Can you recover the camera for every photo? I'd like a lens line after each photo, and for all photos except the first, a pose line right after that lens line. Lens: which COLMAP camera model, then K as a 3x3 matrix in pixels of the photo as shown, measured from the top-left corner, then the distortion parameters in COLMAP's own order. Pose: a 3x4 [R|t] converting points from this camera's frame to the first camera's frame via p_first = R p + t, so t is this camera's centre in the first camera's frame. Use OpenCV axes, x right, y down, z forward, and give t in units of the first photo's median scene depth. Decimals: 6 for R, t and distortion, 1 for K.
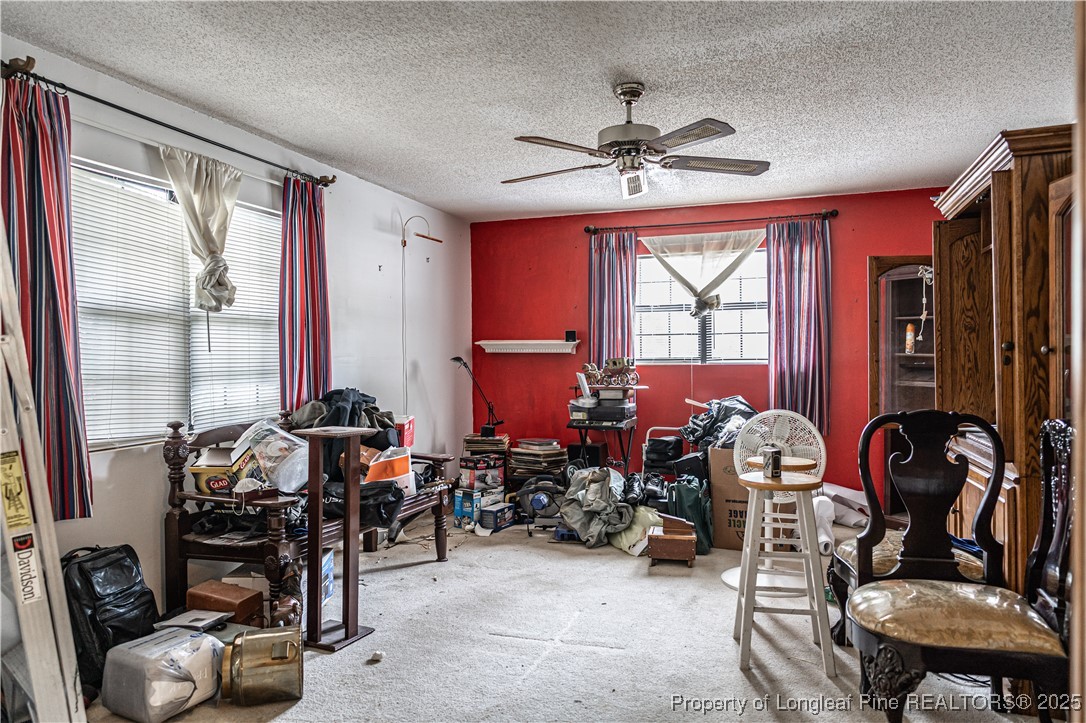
lens RADIAL K [[727.2, 0, 547.5], [0, 727.2, 367.0], [0, 0, 1]] dist [-0.002844, 0.007053]
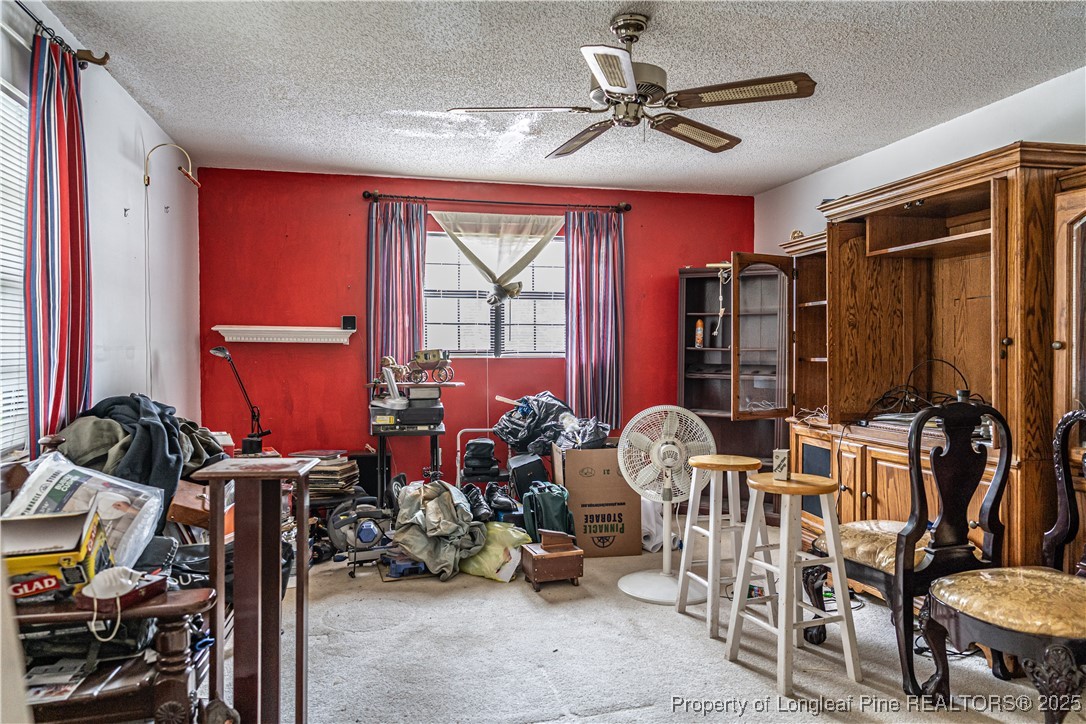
lens RADIAL K [[727.2, 0, 547.5], [0, 727.2, 367.5], [0, 0, 1]] dist [-0.002844, 0.007053]
pose [[0.843297, -0.005898, 0.537415, -0.249984], [0.000382, 0.999946, 0.010375, -0.000697], [-0.537447, -0.008544, 0.843254, 0.216701]]
